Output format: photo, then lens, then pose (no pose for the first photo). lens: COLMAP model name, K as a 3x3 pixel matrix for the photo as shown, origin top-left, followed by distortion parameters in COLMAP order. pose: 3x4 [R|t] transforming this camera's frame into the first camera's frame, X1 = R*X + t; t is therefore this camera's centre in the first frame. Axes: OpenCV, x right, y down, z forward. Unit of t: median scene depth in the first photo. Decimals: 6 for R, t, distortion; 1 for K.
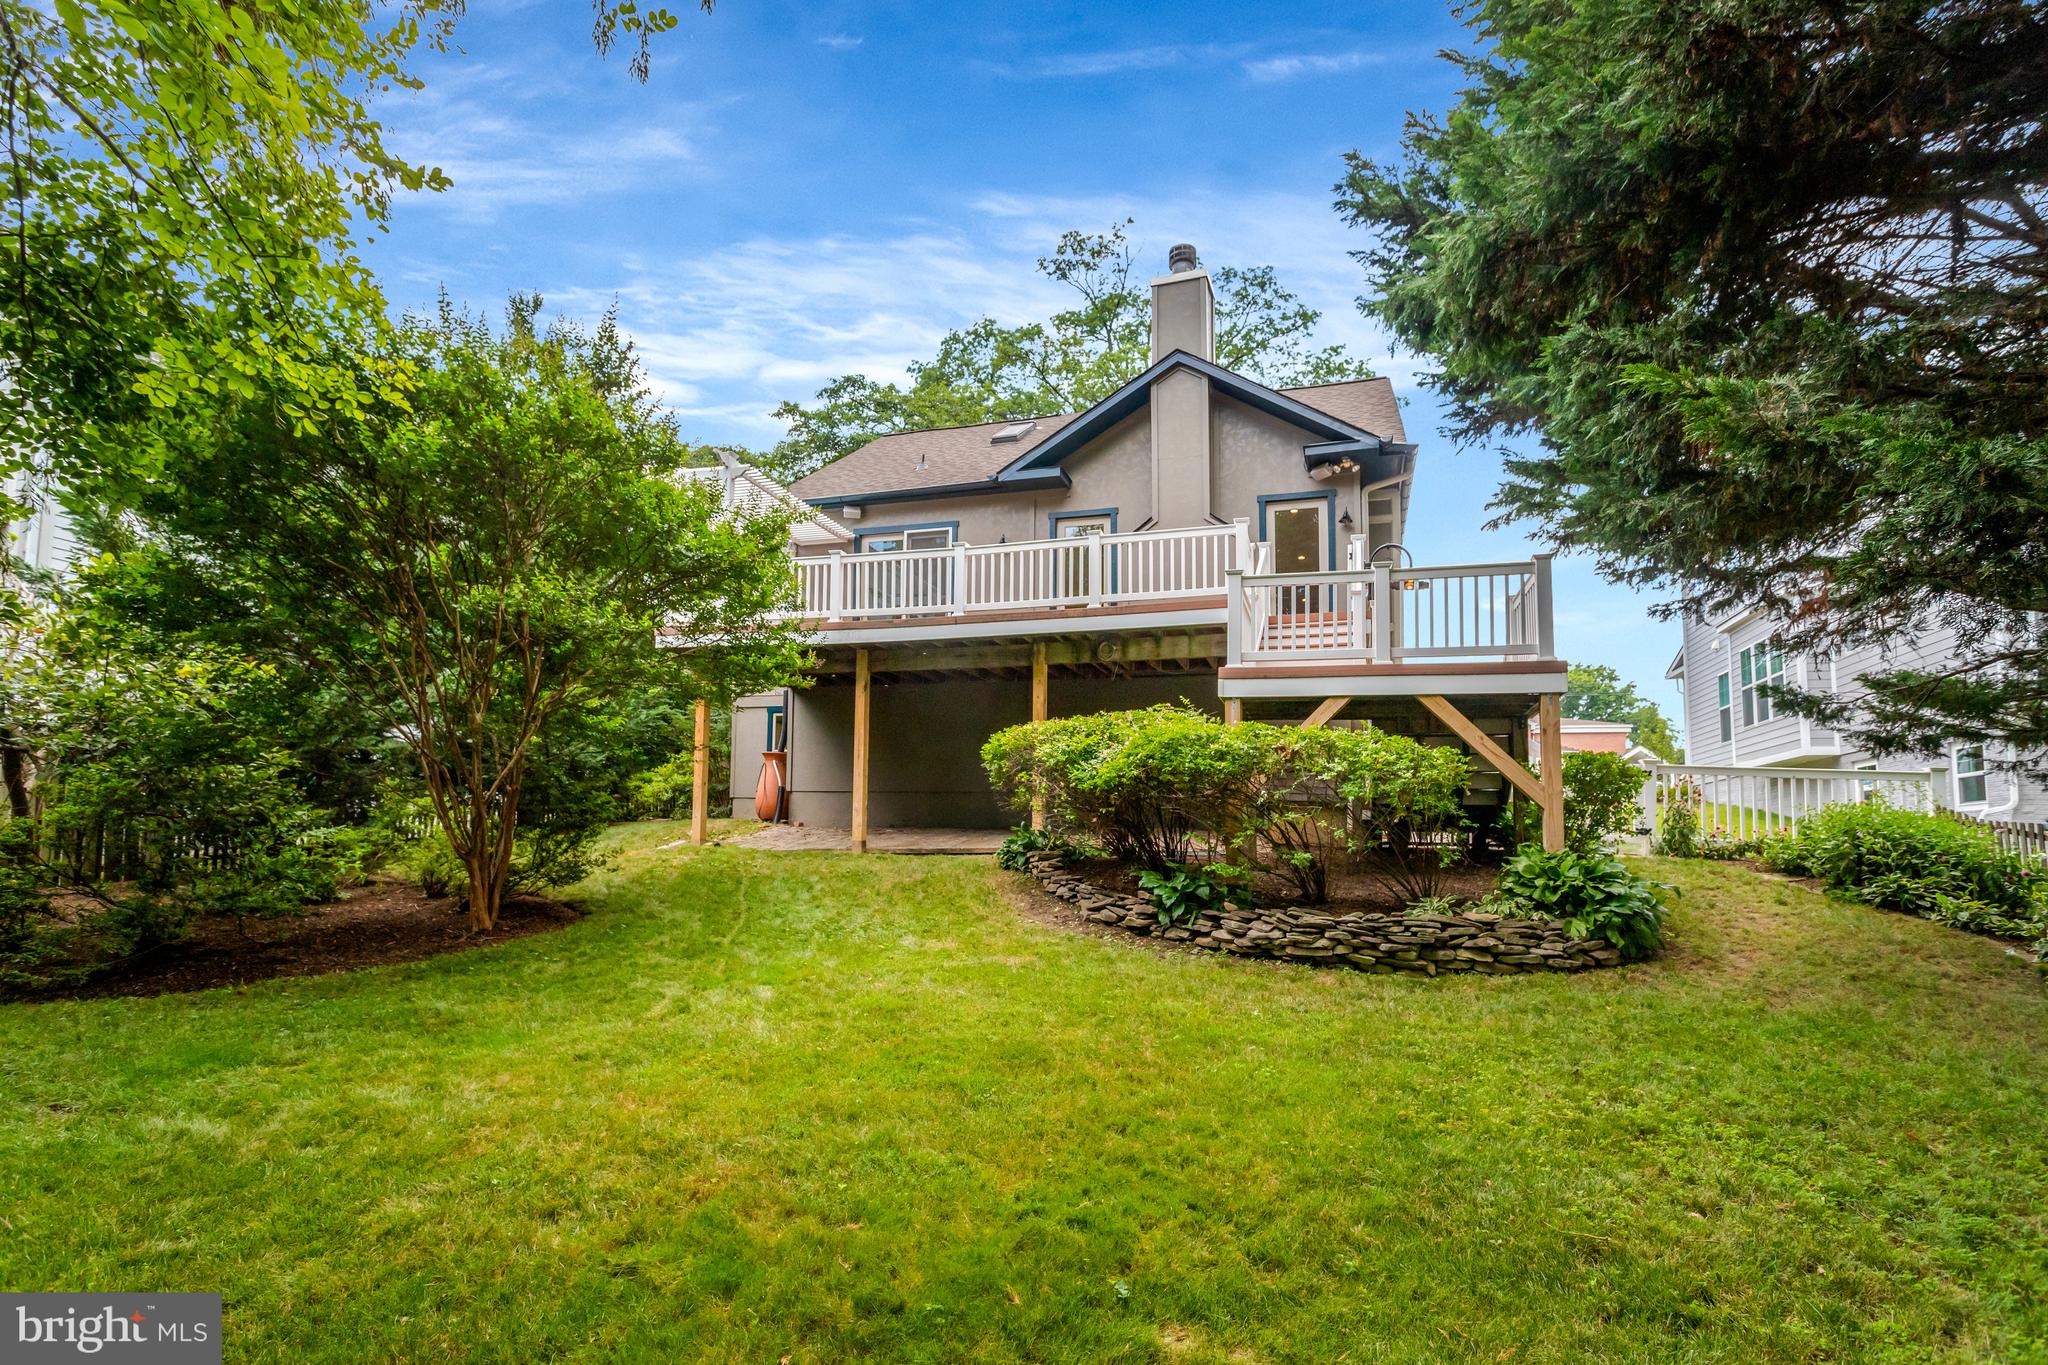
lens RADIAL K [[981.2, 0, 898.0], [0, 981.2, 801.8], [0, 0, 1]] dist [0.000912, -0.000052]
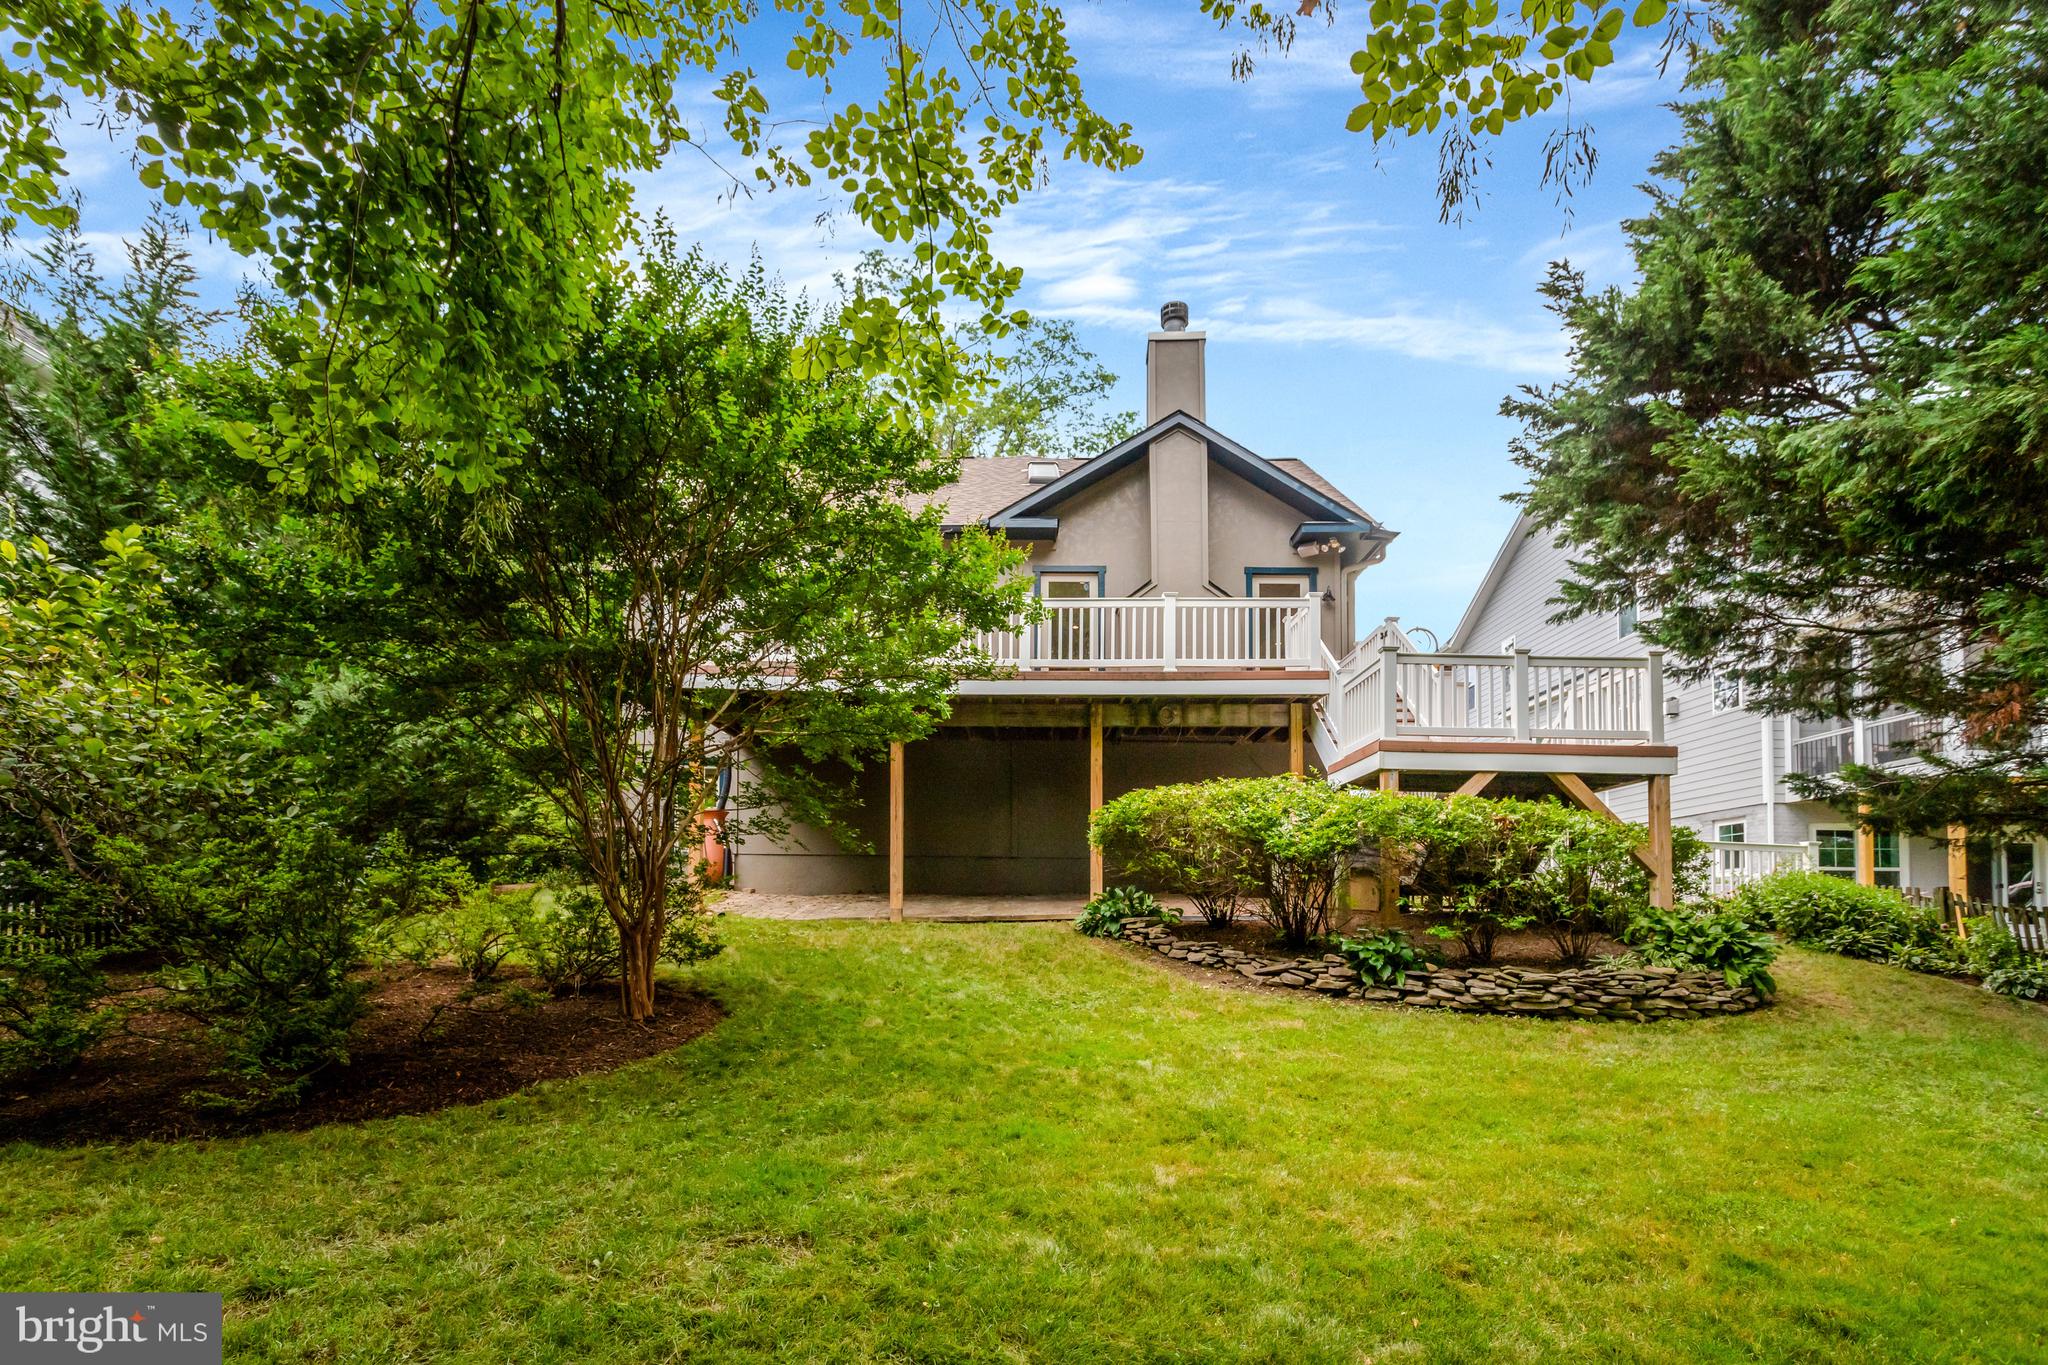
lens RADIAL K [[1012.9, 0, 933.6], [0, 1012.9, 952.7], [0, 0, 1]] dist [0.001096, -0.000212]
pose [[0.954752, -0.021328, 0.296637, -0.442950], [-0.004625, 0.996240, 0.086515, -0.001677], [-0.297367, -0.083973, 0.951063, 0.096009]]
